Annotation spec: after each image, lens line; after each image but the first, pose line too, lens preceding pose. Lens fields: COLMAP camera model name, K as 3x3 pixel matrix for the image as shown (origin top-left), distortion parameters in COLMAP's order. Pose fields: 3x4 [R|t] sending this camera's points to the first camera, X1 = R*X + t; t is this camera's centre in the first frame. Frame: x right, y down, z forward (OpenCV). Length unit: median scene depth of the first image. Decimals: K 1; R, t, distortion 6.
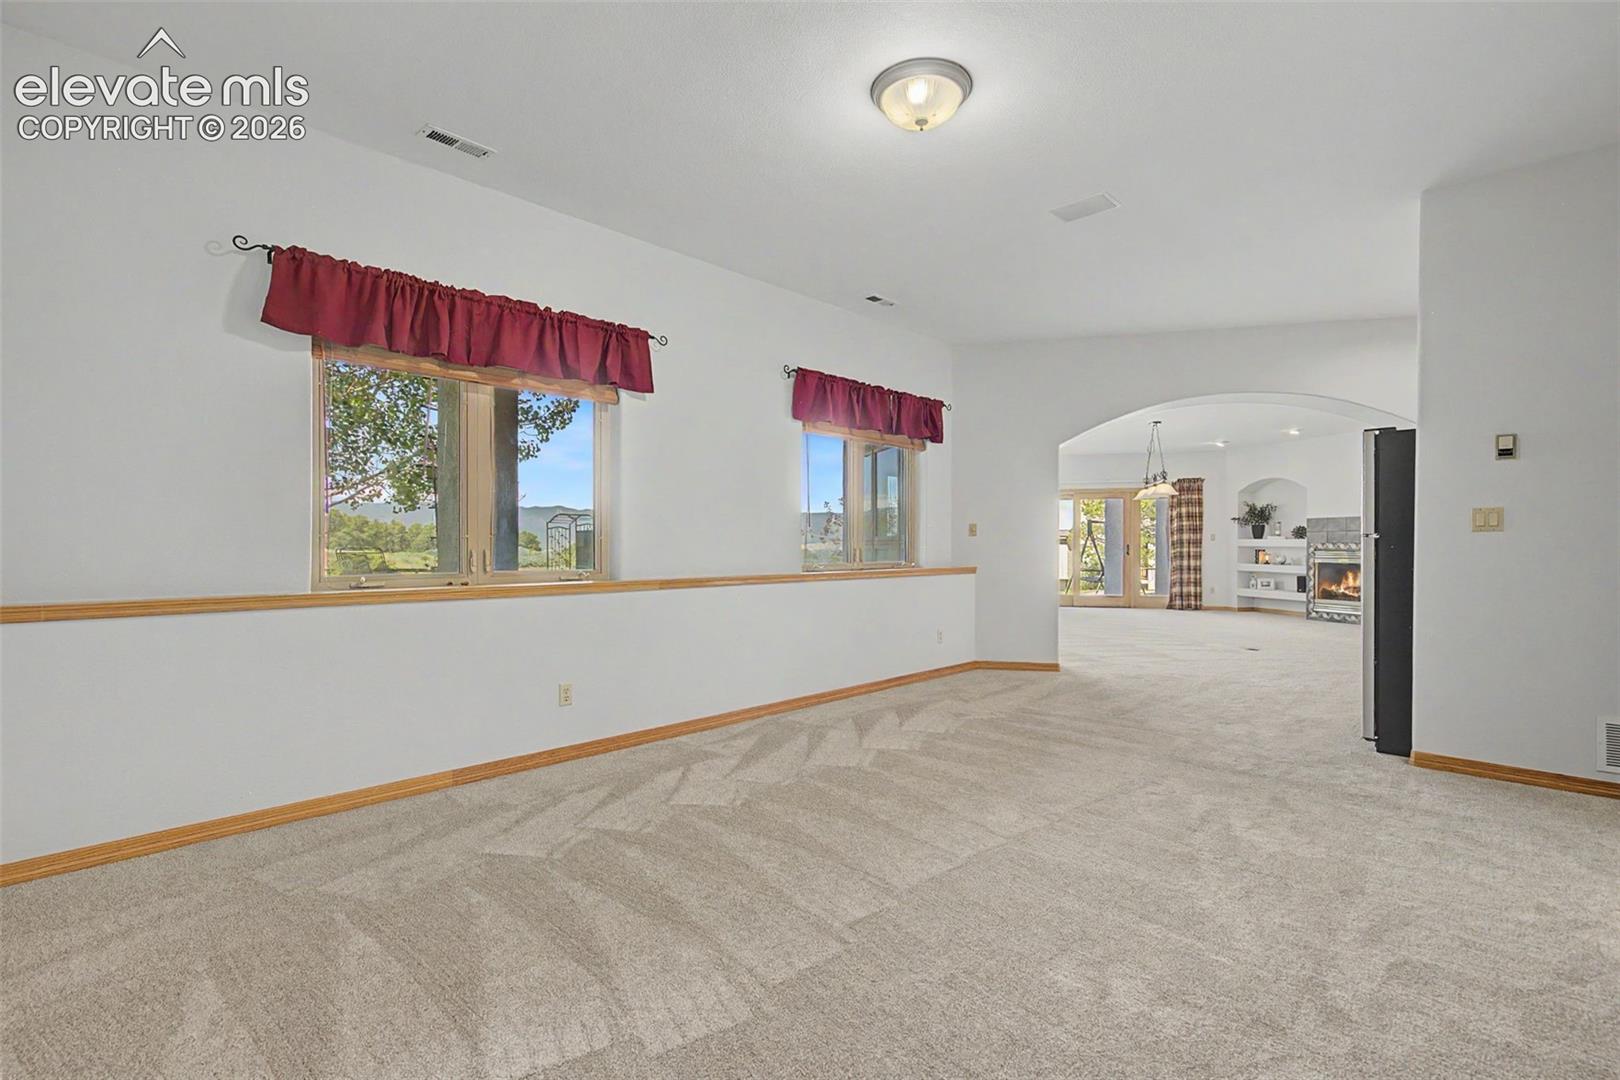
lens RADIAL K [[738.9, 0, 807.8], [0, 738.9, 544.2], [0, 0, 1]] dist [-0.001873, 0.001117]
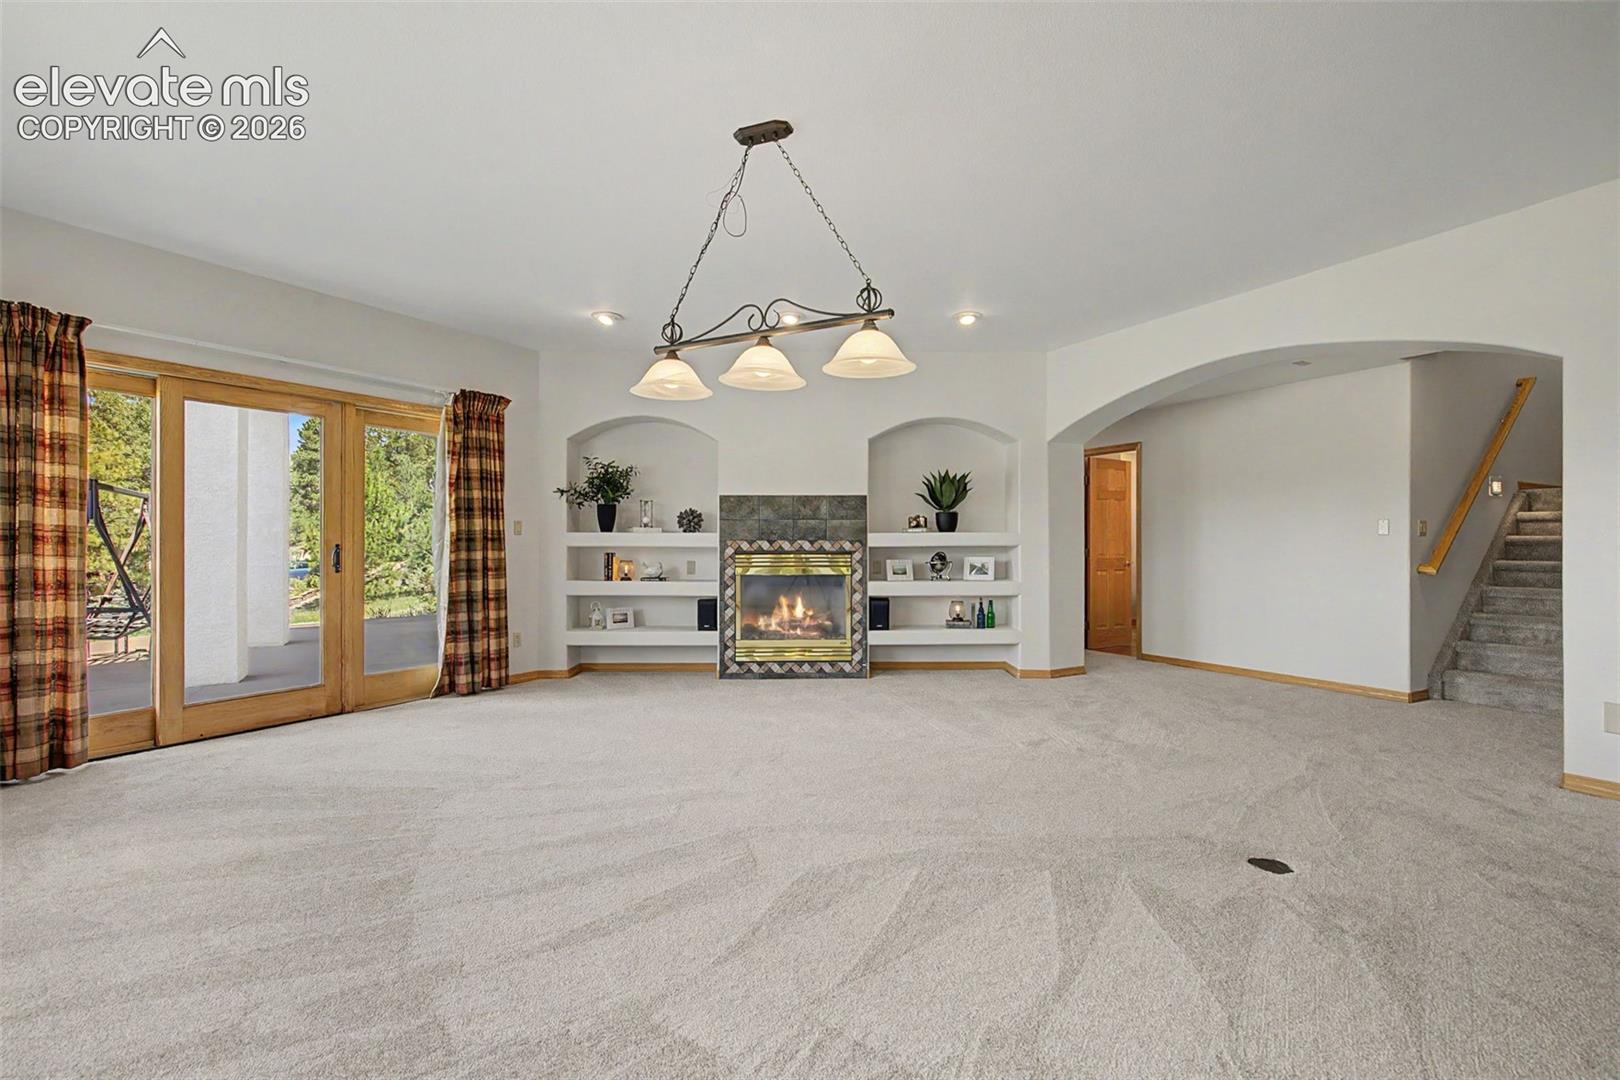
lens RADIAL K [[738.9, 0, 805.4], [0, 738.9, 547.6], [0, 0, 1]] dist [-0.001873, 0.001117]
pose [[0.263509, -0.004602, 0.964646, 0.148197], [0.002729, 0.999988, 0.004025, 0.002017], [-0.964653, 0.001572, 0.263518, 0.730456]]
